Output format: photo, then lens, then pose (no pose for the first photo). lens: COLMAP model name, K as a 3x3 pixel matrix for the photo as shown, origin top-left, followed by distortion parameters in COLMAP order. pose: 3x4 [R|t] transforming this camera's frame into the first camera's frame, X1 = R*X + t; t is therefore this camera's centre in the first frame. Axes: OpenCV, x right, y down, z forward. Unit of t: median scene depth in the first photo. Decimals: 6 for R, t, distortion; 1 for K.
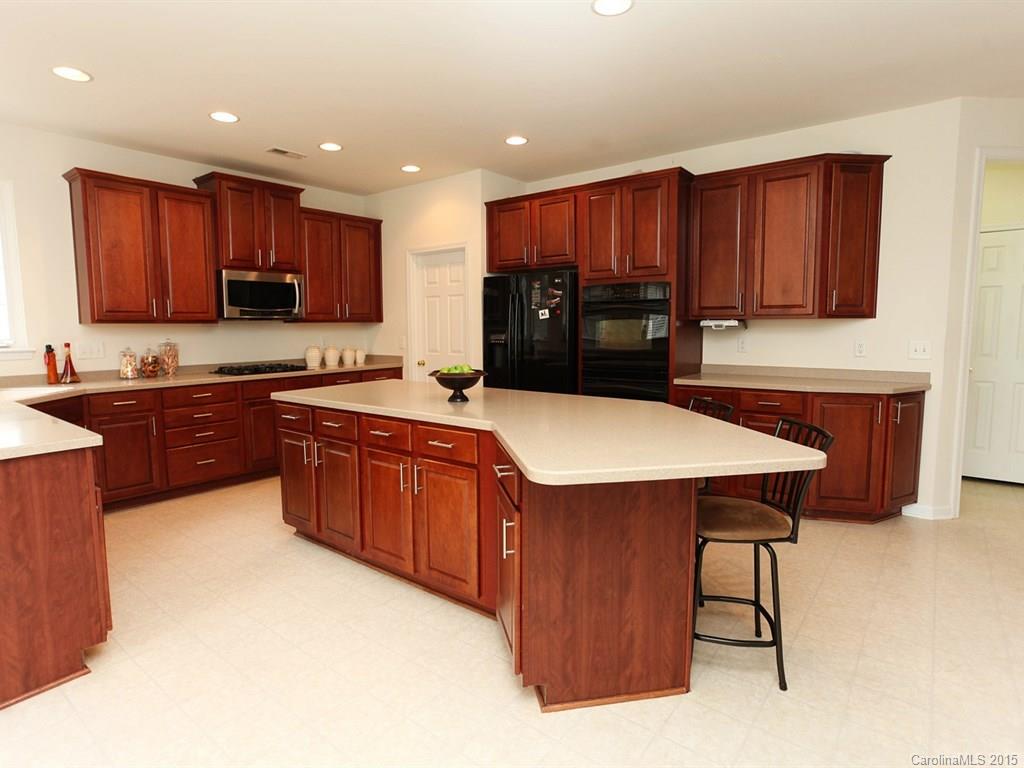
lens RADIAL K [[564.2, 0, 512.0], [0, 564.2, 384.0], [0, 0, 1]] dist [-0.021026, 0.000577]
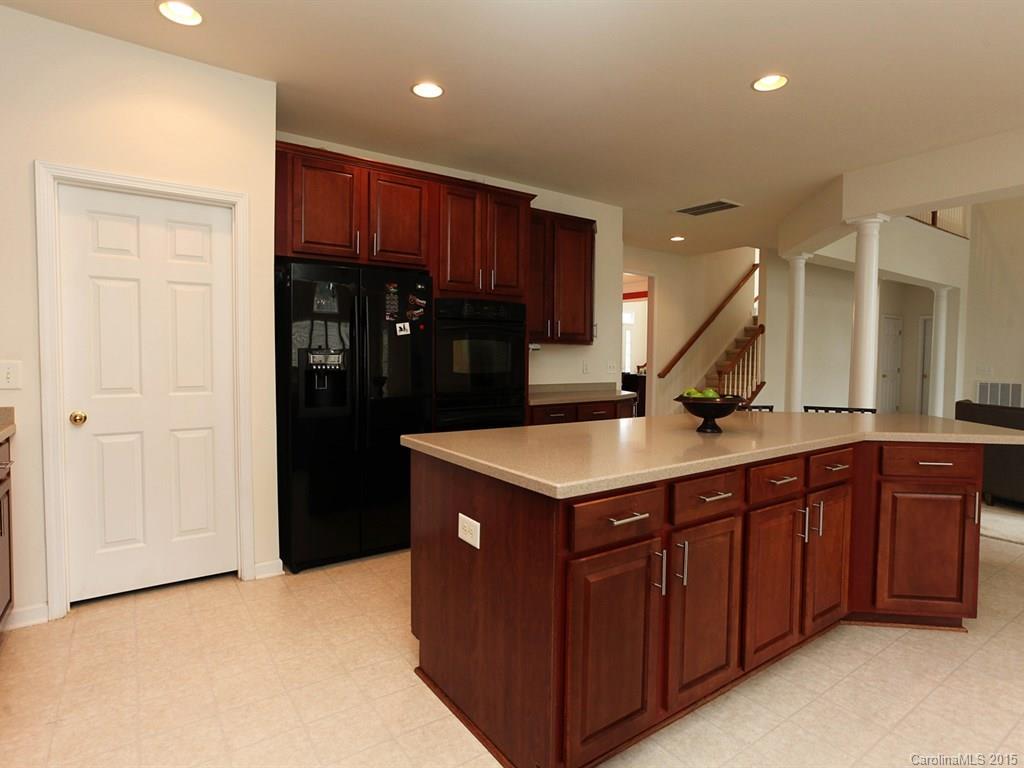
lens RADIAL K [[564.2, 0, 512.0], [0, 564.2, 384.0], [0, 0, 1]] dist [-0.021026, 0.000577]
pose [[0.280657, -0.036468, 0.959115, -0.620777], [0.093443, 0.995569, 0.010511, -0.046255], [-0.955249, 0.086672, 0.282822, 0.663588]]
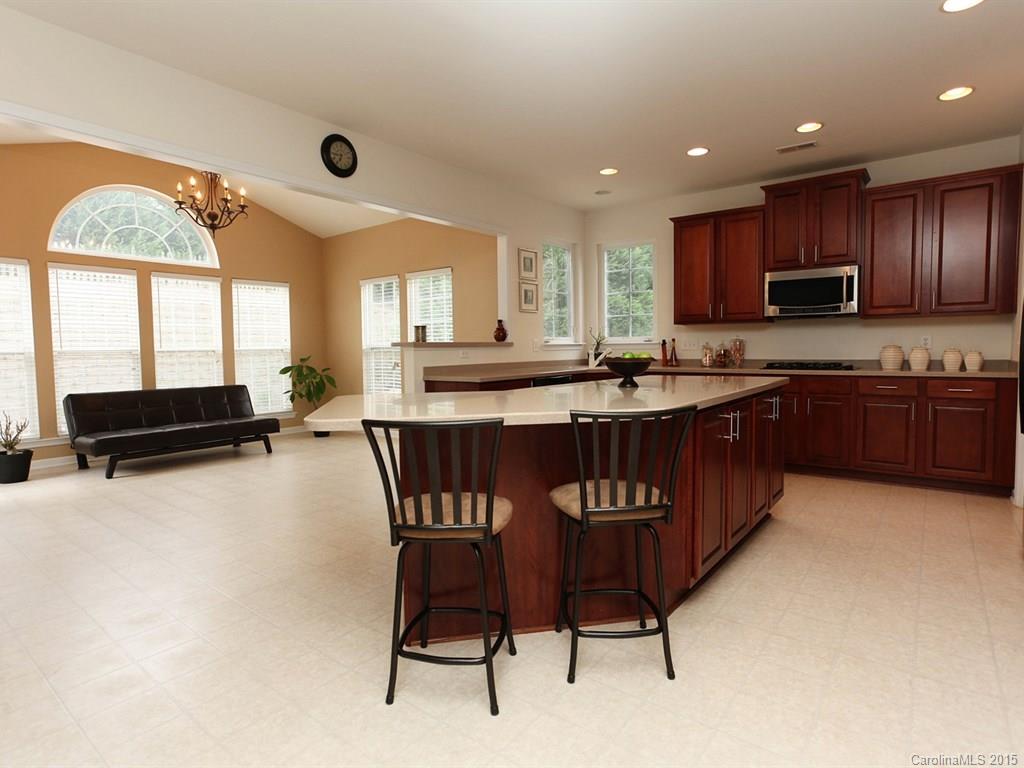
lens RADIAL K [[564.2, 0, 512.0], [0, 564.2, 384.0], [0, 0, 1]] dist [-0.021026, 0.000577]
pose [[0.012671, 0.070132, -0.997457, 0.608299], [-0.095659, 0.993047, 0.068607, -0.015372], [0.995334, 0.094546, 0.019292, 0.515761]]
